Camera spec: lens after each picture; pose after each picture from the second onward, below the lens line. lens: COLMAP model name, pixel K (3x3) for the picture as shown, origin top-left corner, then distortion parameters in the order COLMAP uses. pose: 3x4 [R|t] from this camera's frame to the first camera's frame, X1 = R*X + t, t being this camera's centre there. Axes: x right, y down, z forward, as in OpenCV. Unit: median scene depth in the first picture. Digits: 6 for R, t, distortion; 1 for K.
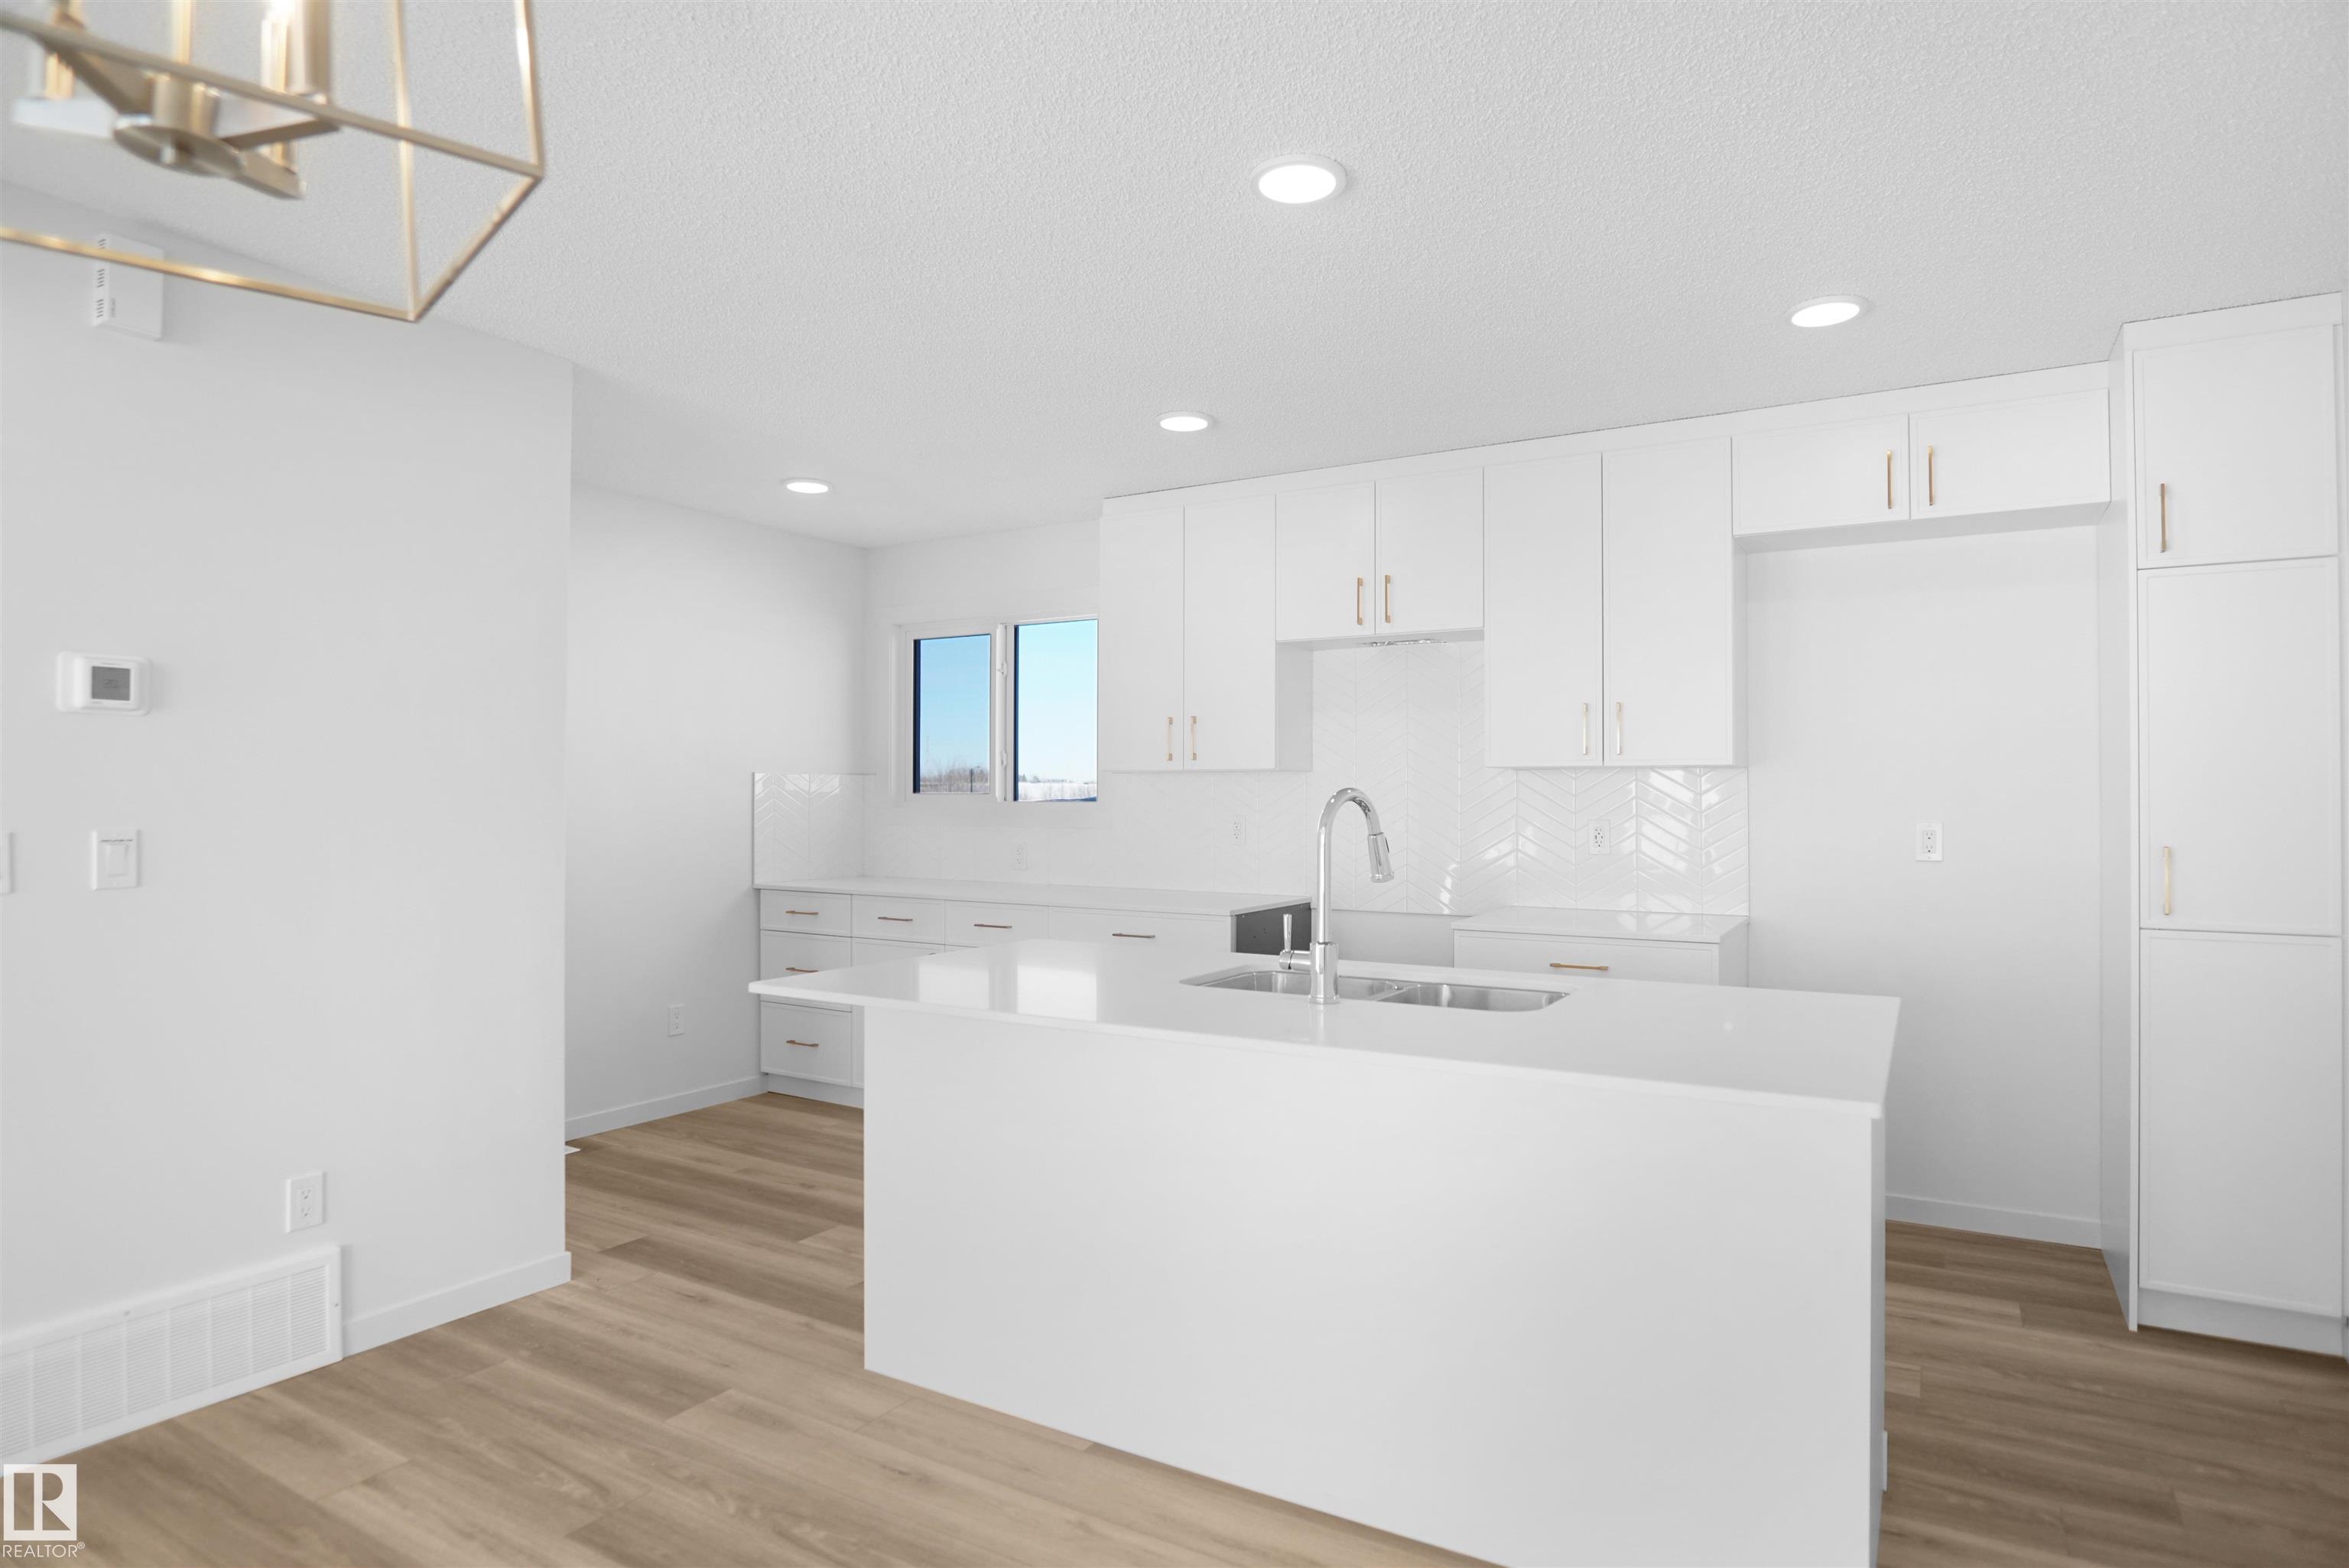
lens RADIAL K [[1307.4, 0, 1174.5], [0, 1307.4, 784.0], [0, 0, 1]] dist [-0.001278, 0.000064]
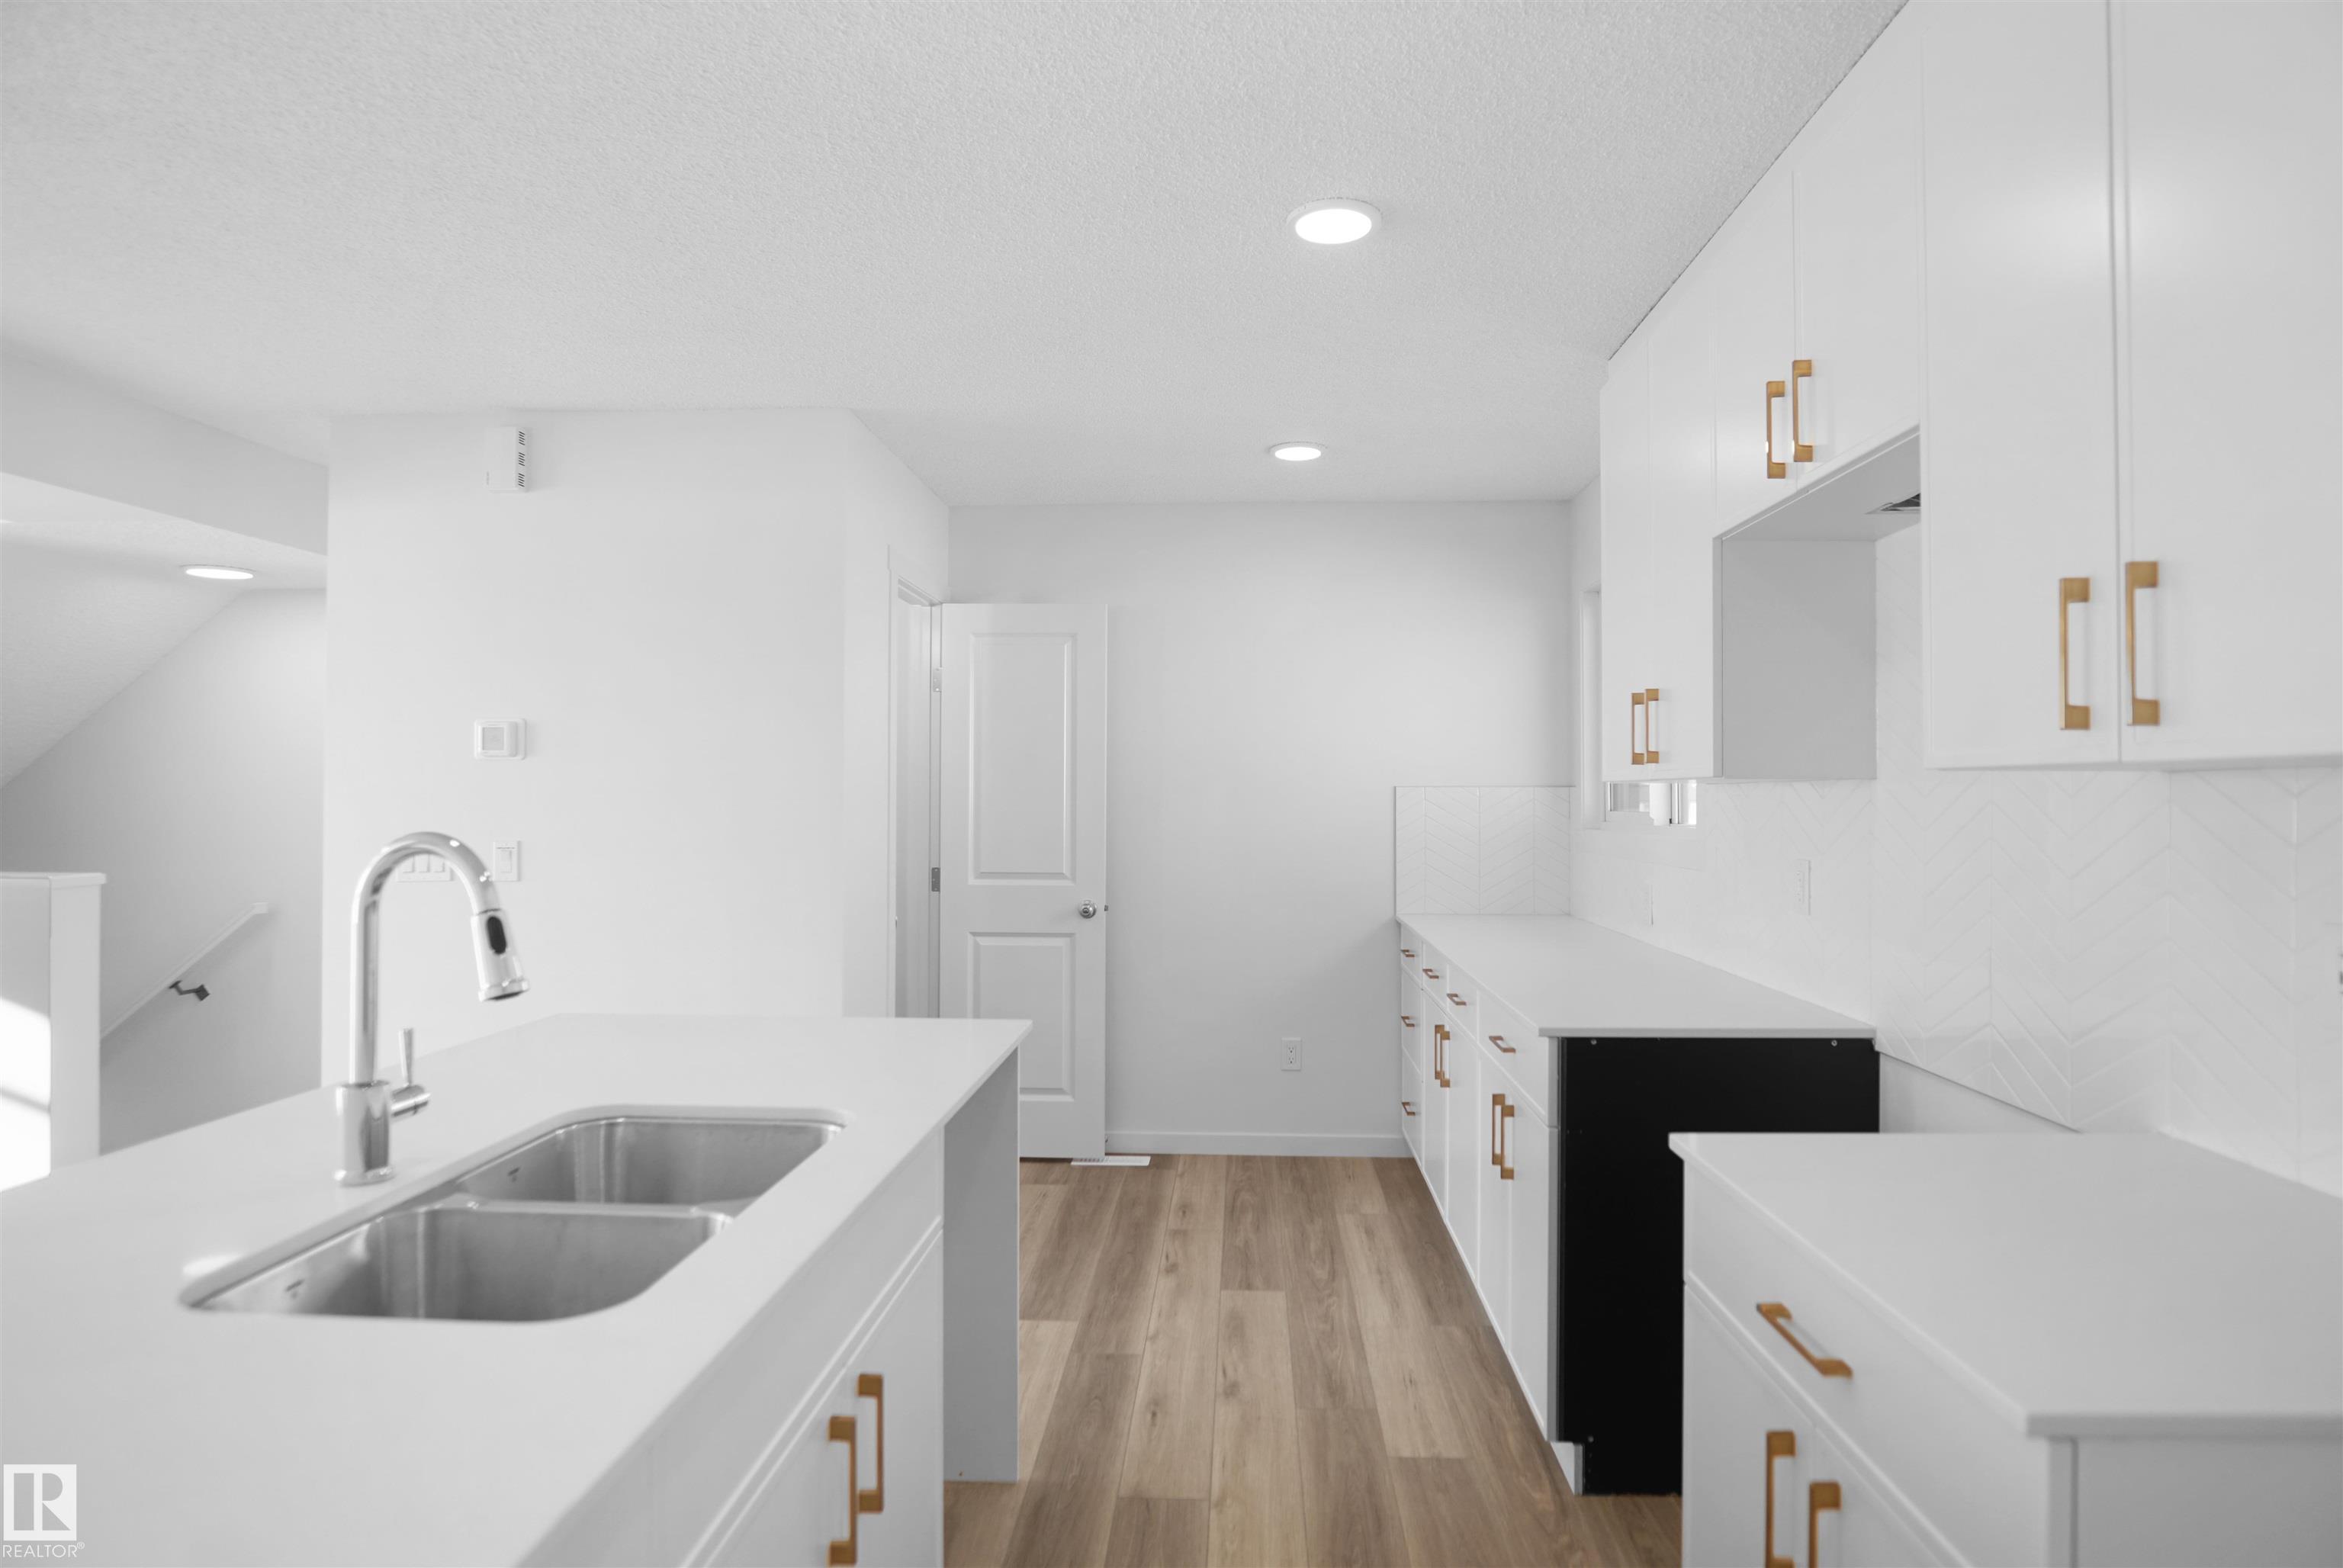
lens RADIAL K [[1304.1, 0, 1171.5], [0, 1304.1, 784.0], [0, 0, 1]] dist [-0.001278, 0.000064]
pose [[0.471313, -0.007740, -0.881932, 0.448224], [0.008798, 0.999953, -0.004074, -0.008372], [0.881922, -0.005839, 0.471359, 0.556352]]
